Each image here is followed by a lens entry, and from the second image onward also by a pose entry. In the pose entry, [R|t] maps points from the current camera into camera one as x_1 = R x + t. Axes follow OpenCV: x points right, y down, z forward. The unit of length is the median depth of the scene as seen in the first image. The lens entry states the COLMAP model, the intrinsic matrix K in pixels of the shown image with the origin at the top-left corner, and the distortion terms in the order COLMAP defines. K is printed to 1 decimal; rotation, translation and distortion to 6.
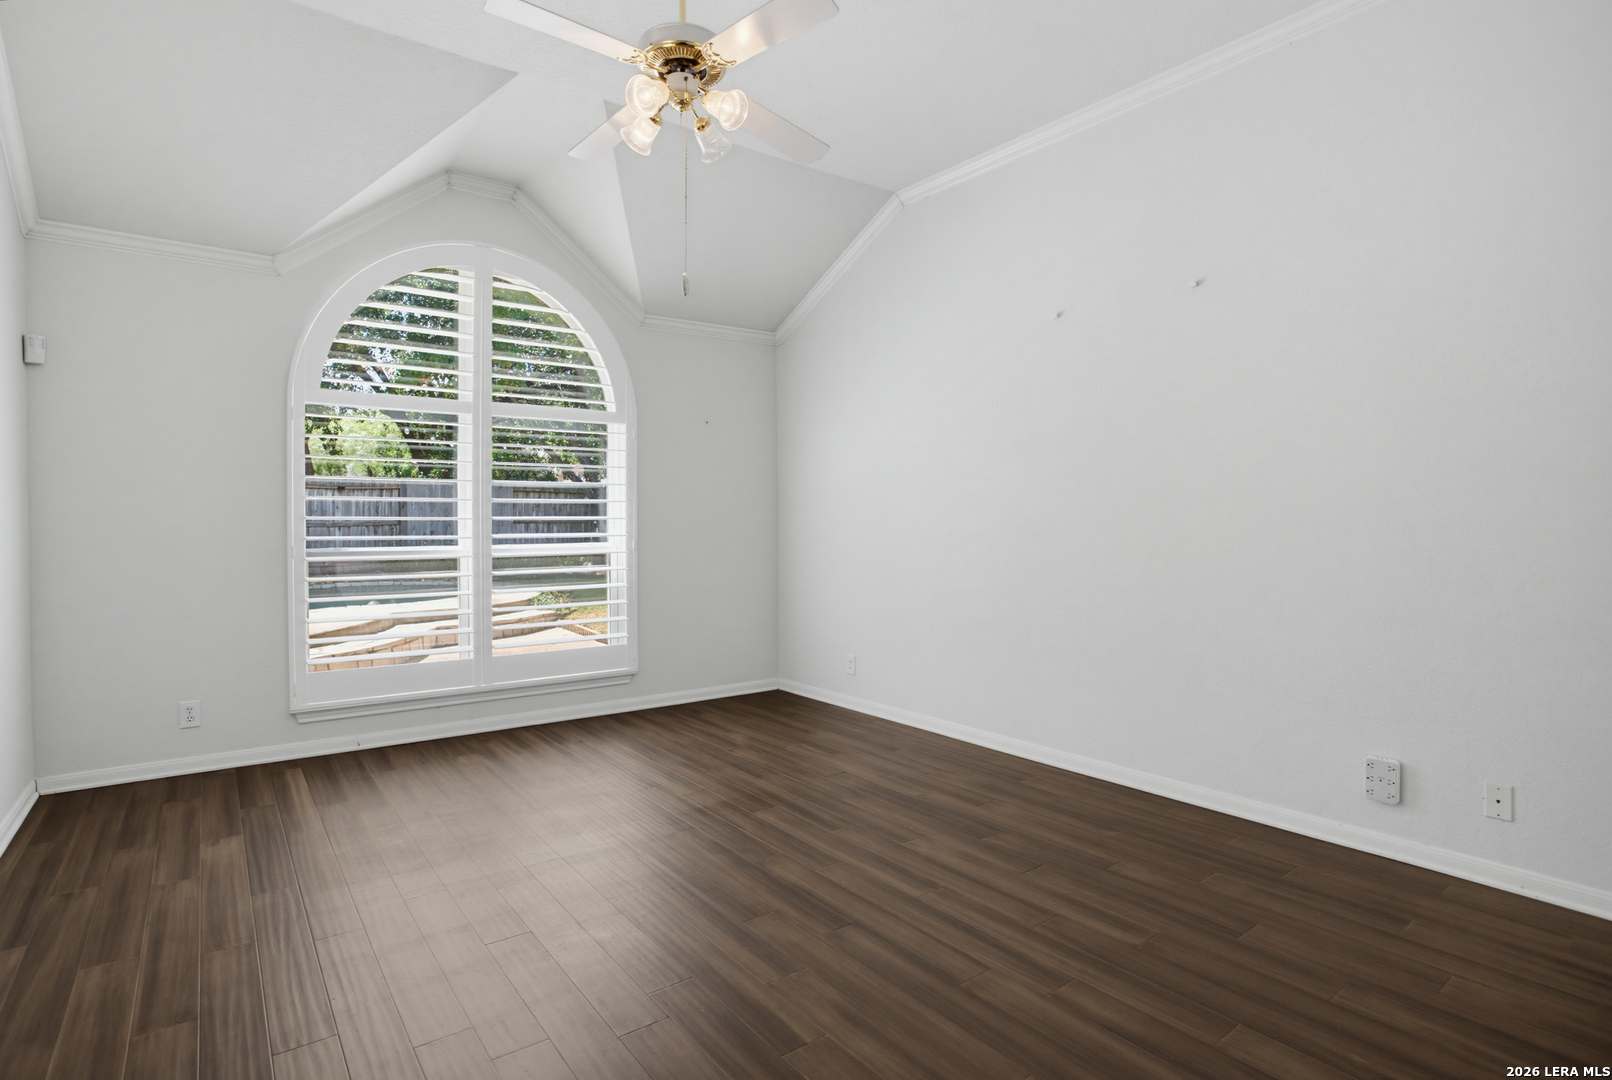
lens RADIAL K [[817.4, 0, 806.0], [0, 817.4, 540.0], [0, 0, 1]] dist [-0.002479, -0.000188]
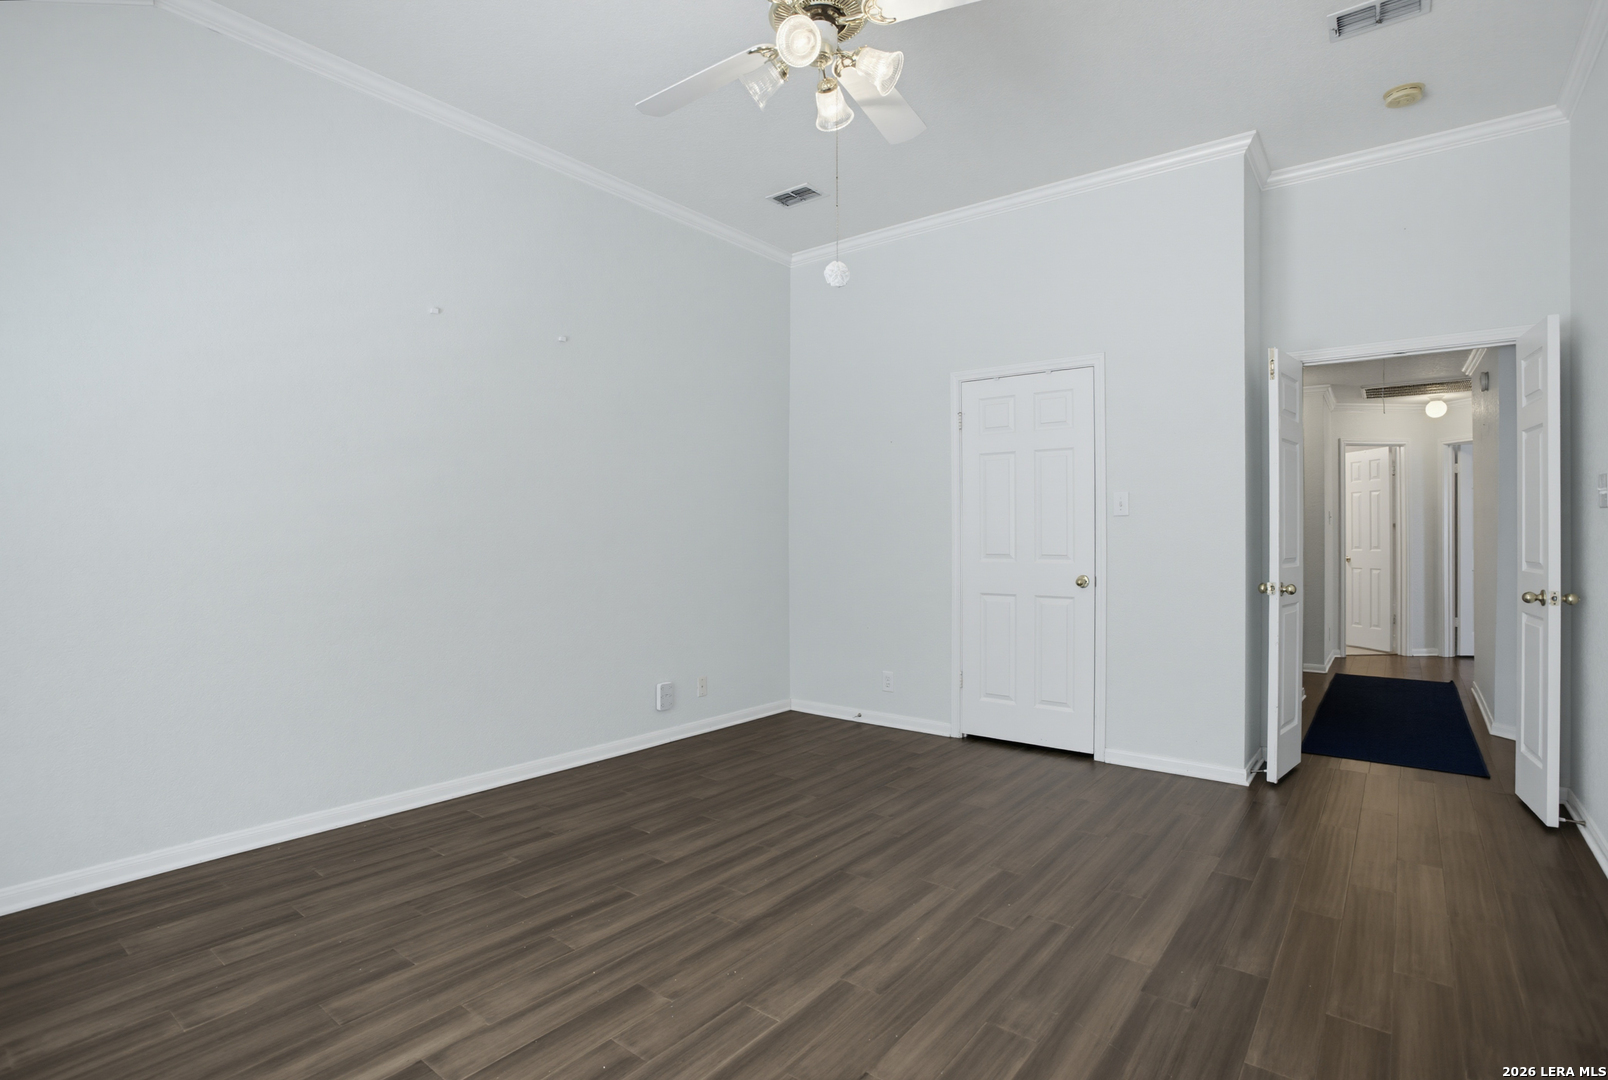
lens RADIAL K [[792.5, 0, 804.0], [0, 792.5, 540.0], [0, 0, 1]] dist [-0.037660, 0.000460]
pose [[-0.251216, -0.004684, 0.967920, -0.880582], [0.012561, 0.999888, 0.008099, -0.024158], [-0.967850, 0.014192, -0.251129, 1.122856]]
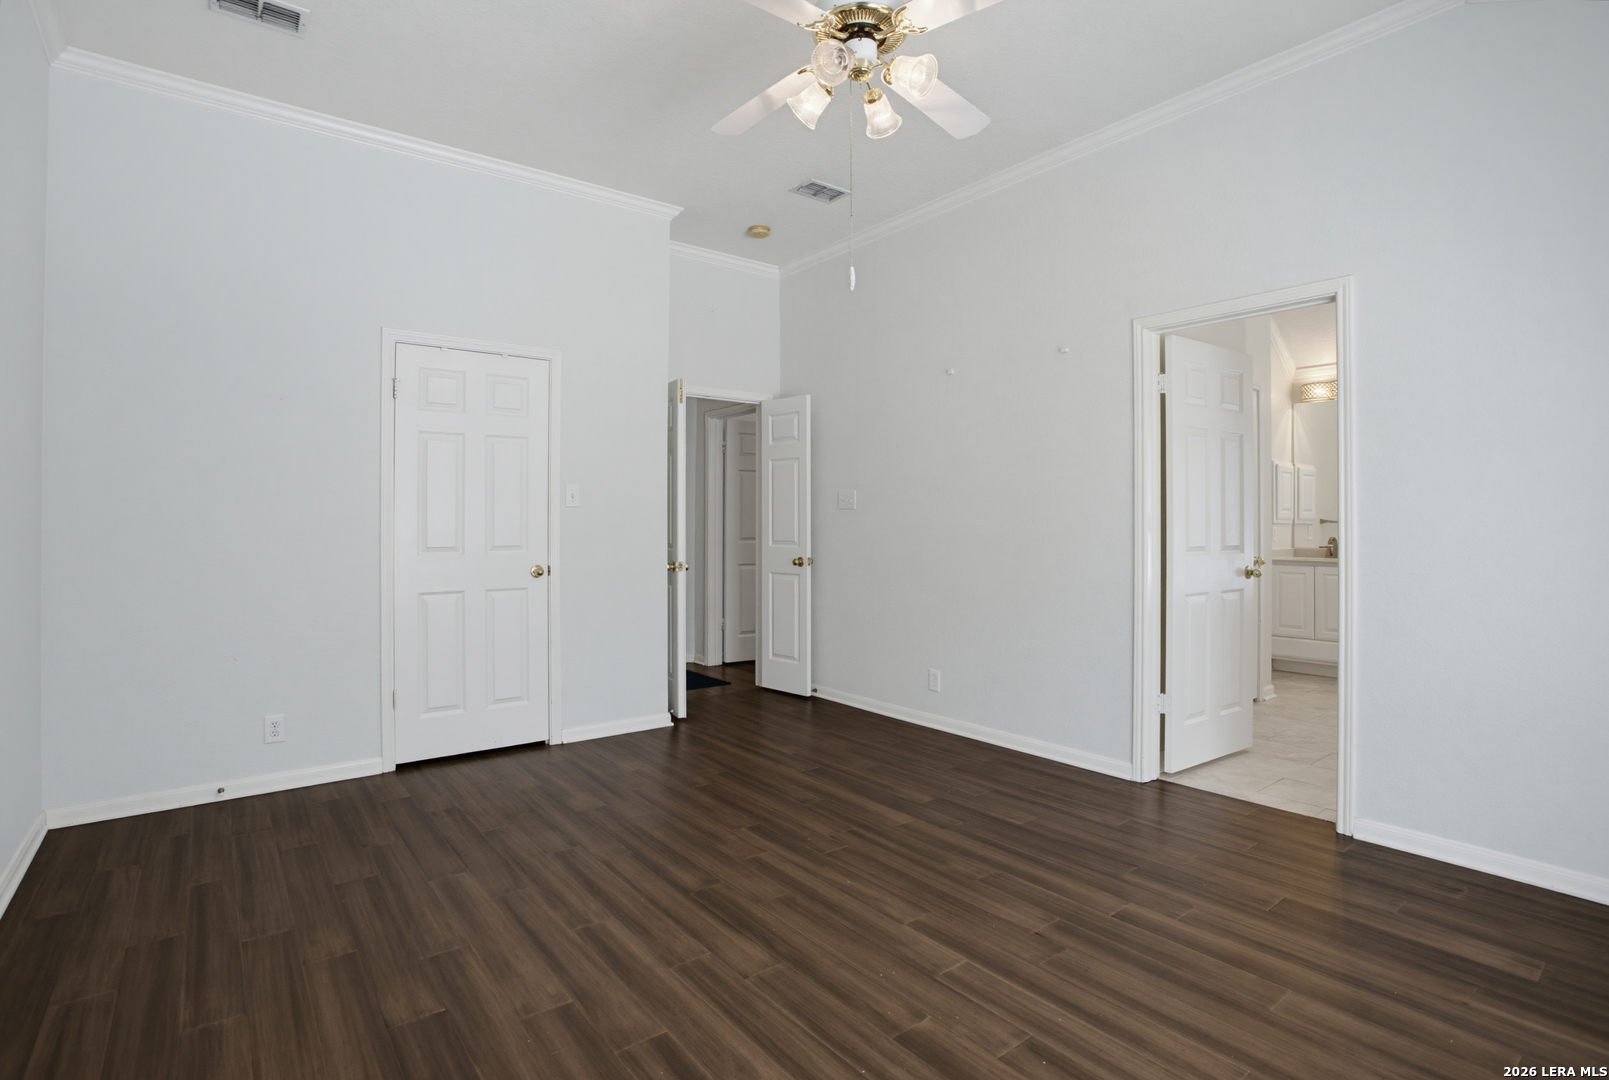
lens RADIAL K [[781.2, 0, 791.7], [0, 781.2, 513.0], [0, 0, 1]] dist [-0.040582, 0.000362]
pose [[-0.999962, 0.002805, 0.008310, -0.074119], [0.002770, 0.999988, -0.004135, -0.029986], [-0.008321, -0.004112, -0.999957, 1.710957]]
